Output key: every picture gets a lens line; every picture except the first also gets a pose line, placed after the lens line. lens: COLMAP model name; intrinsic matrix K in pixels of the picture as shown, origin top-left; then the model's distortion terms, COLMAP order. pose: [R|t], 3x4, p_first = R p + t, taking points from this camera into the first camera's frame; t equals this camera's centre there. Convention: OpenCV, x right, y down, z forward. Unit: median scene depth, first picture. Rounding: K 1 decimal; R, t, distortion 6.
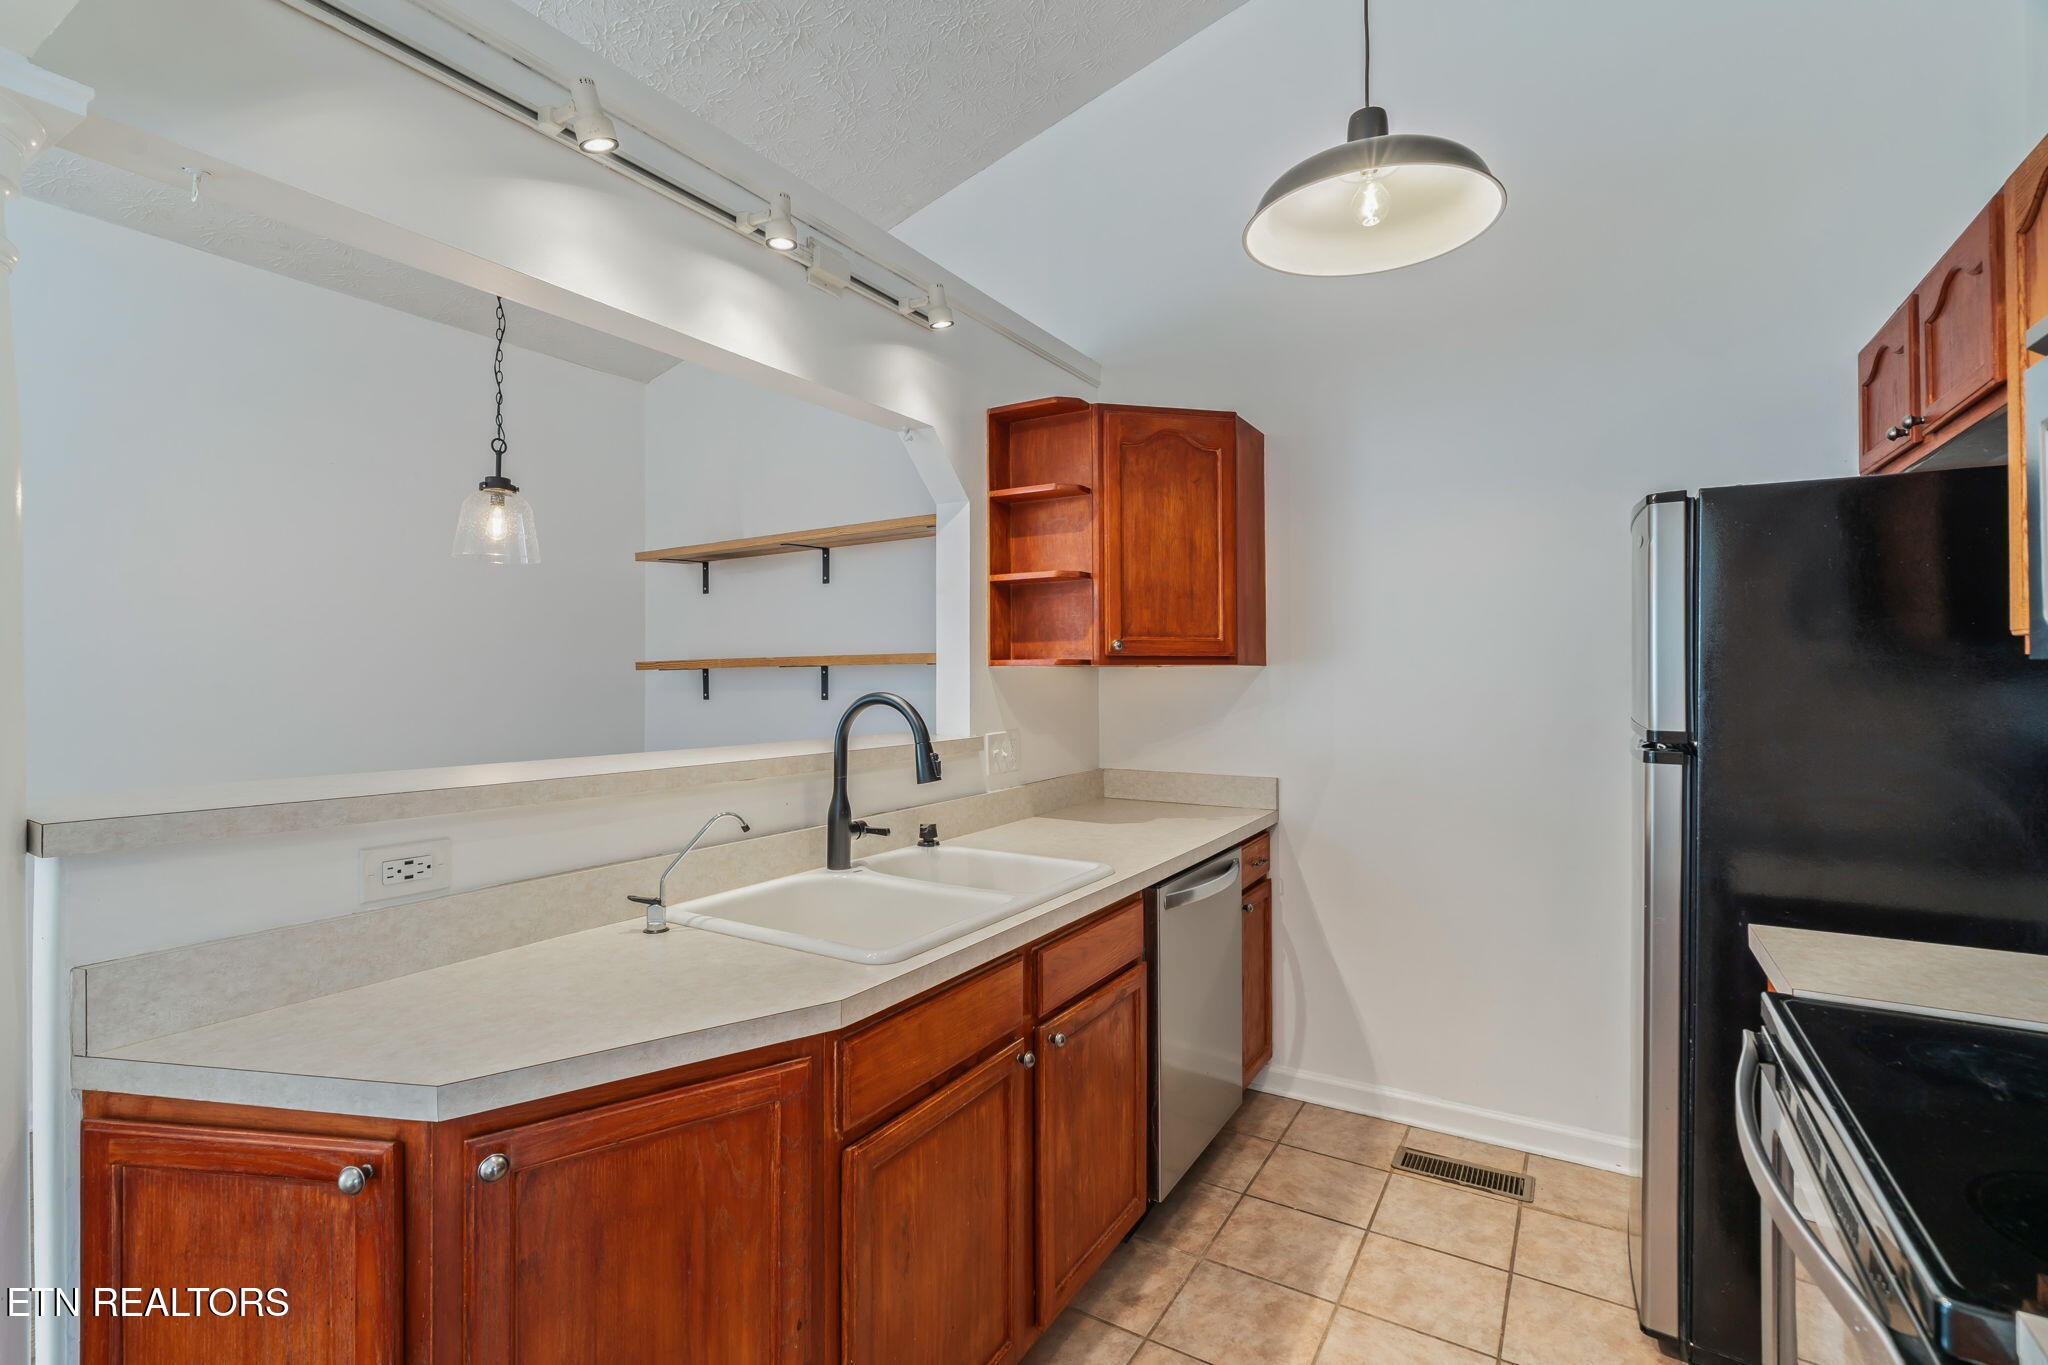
lens RADIAL K [[921.6, 0, 1024.0], [0, 921.6, 682.5], [0, 0, 1]] dist [-0.003431, -0.000412]
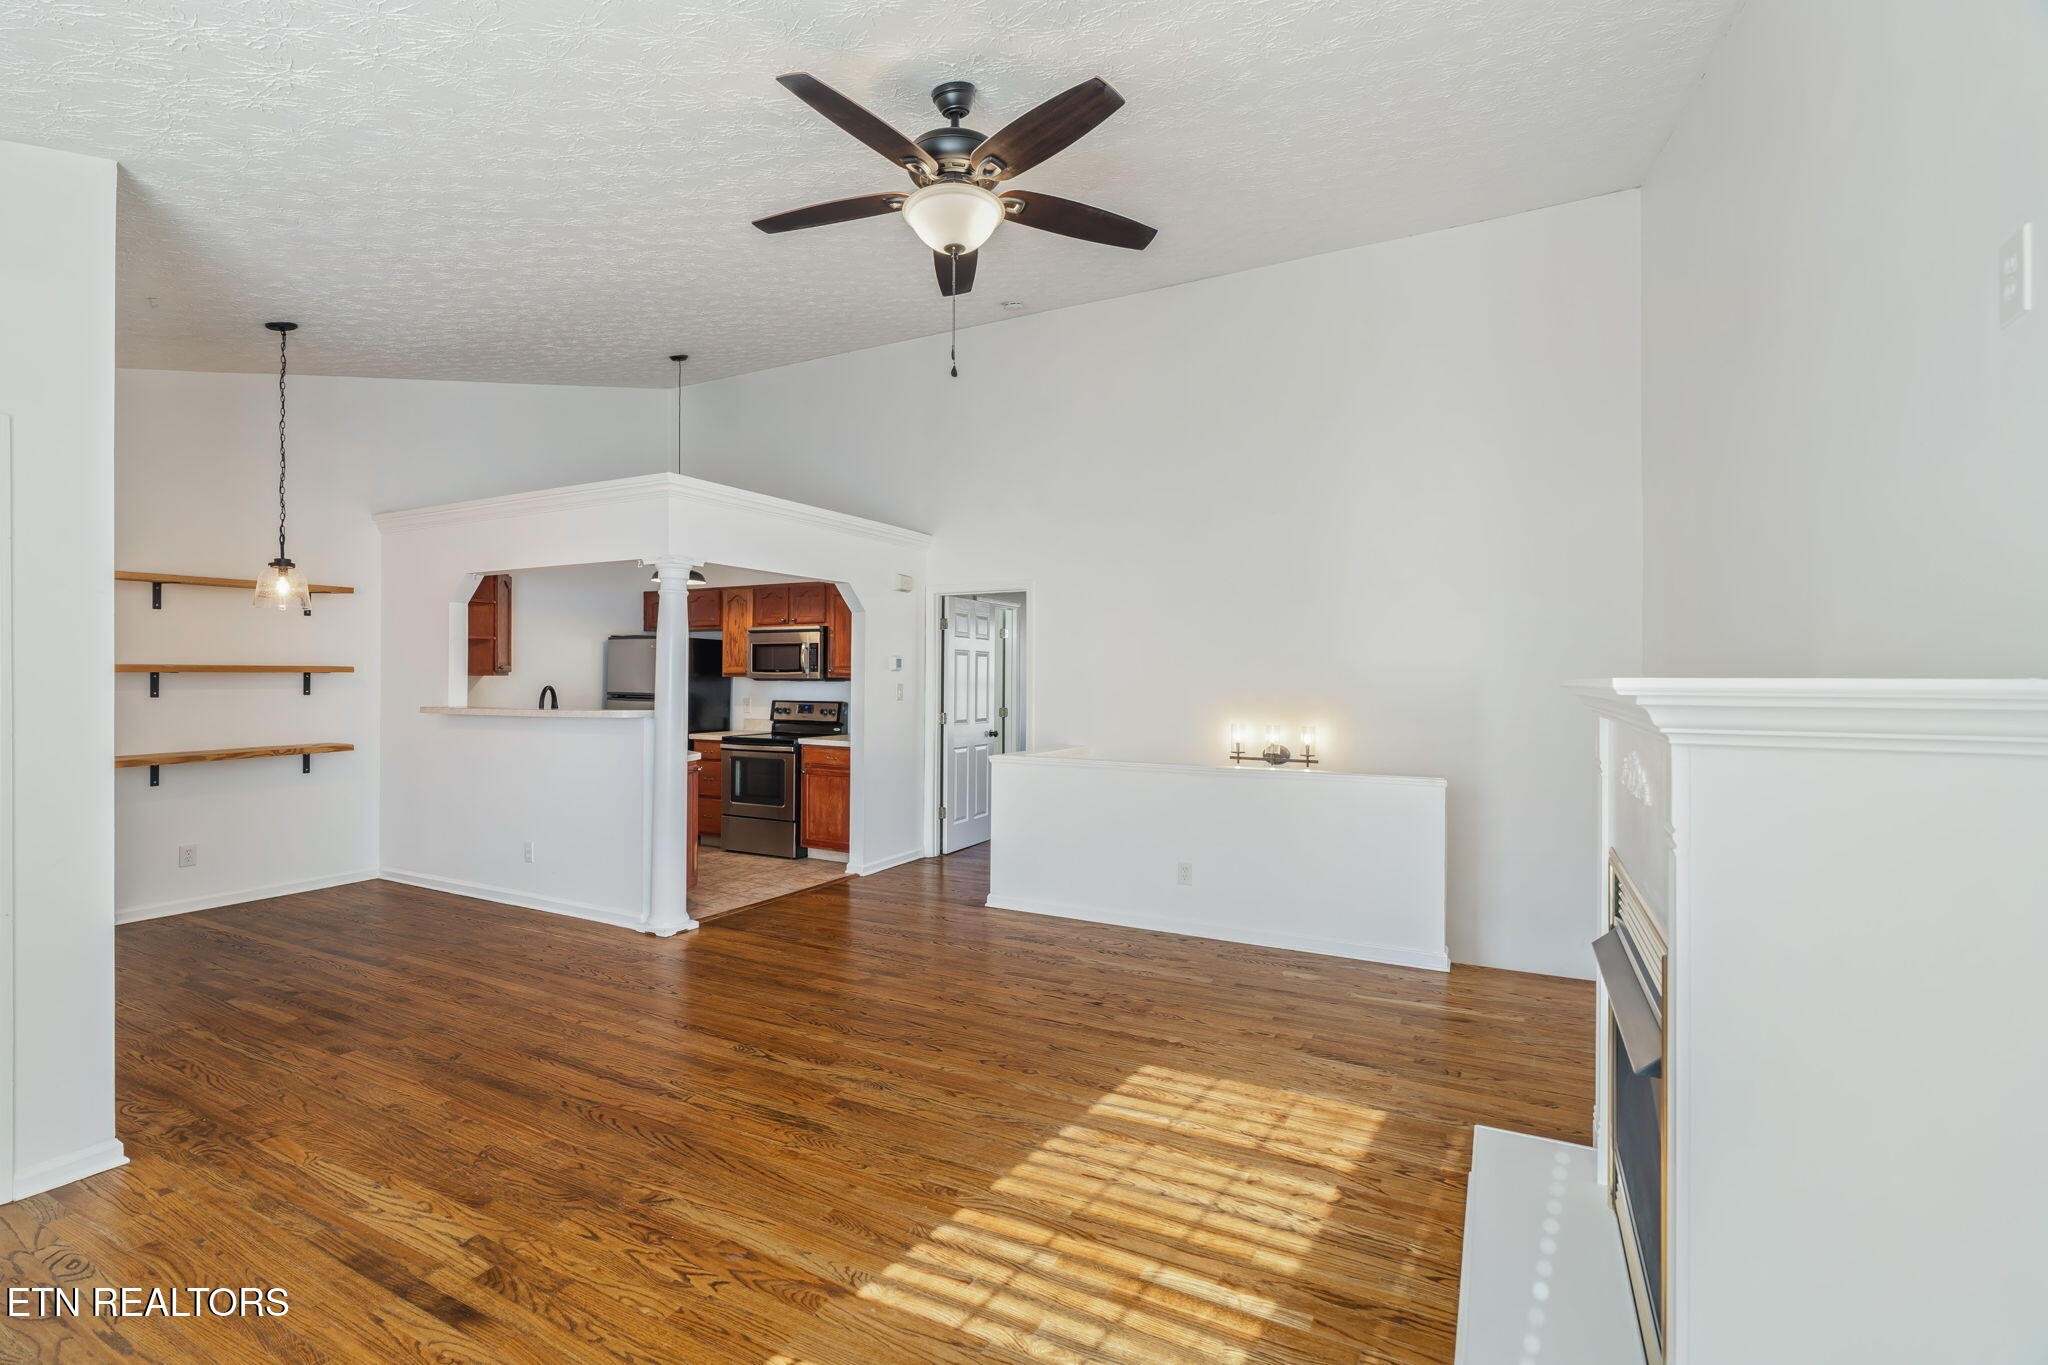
lens RADIAL K [[935.7, 0, 1017.8], [0, 935.7, 686.6], [0, 0, 1]] dist [0.000777, 0.000315]
pose [[-0.060810, -0.005159, 0.998136, -2.408312], [0.007129, 0.999959, 0.005603, 0.006902], [-0.998124, 0.007457, -0.060771, -0.222124]]
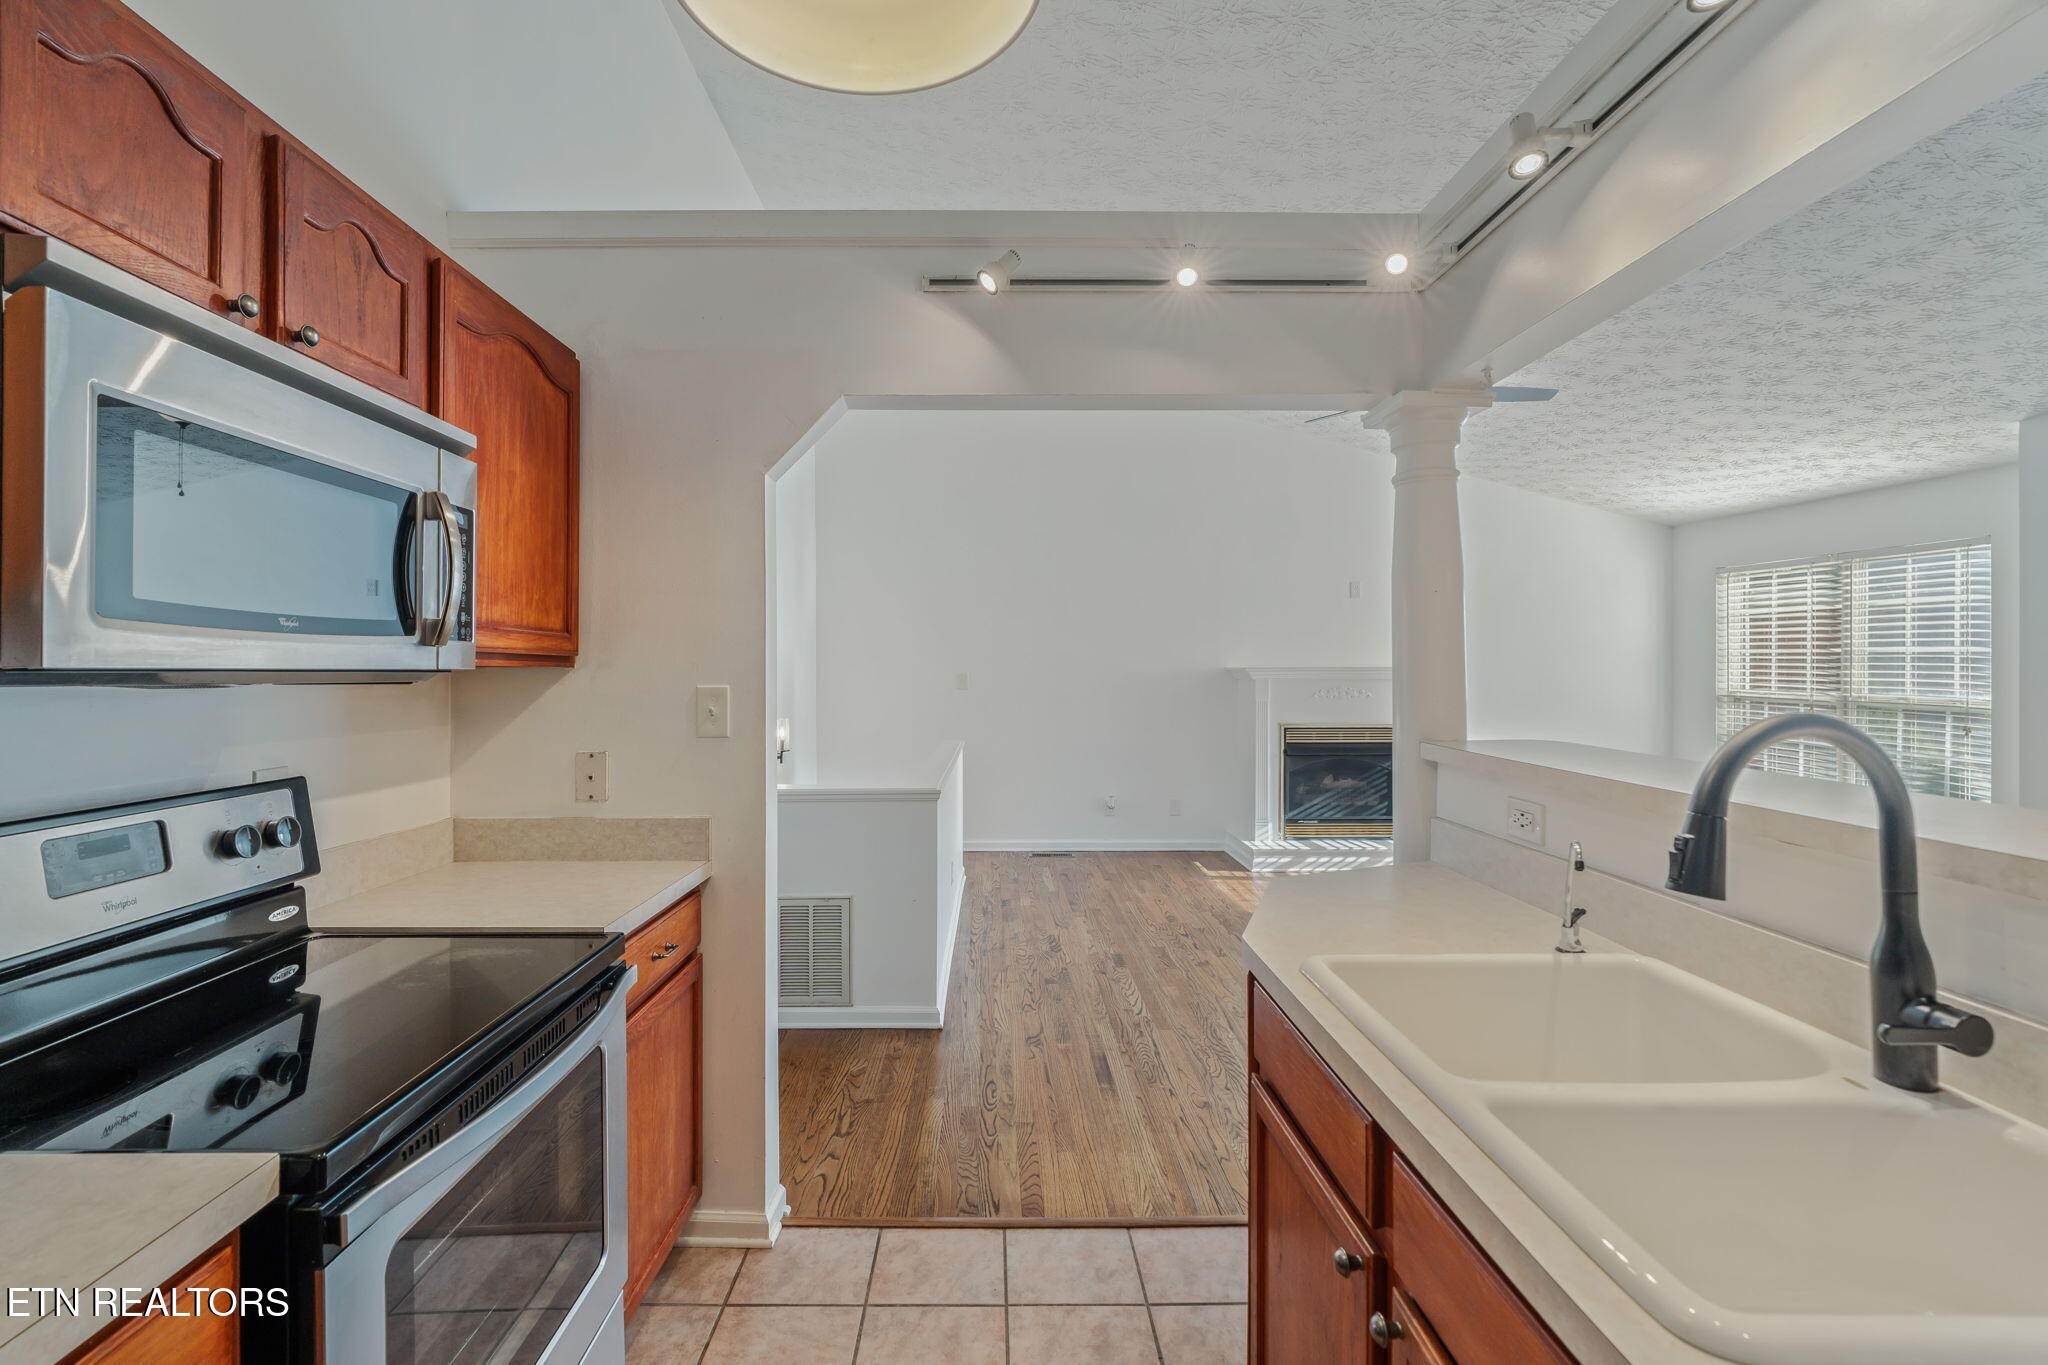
lens RADIAL K [[962.8, 0, 1018.1], [0, 962.8, 677.2], [0, 0, 1]] dist [0.016245, 0.000217]
pose [[-0.831700, 0.011571, -0.555105, 0.378058], [0.001618, 0.999829, 0.018417, -0.010171], [0.555223, 0.014419, -0.831576, 0.946203]]
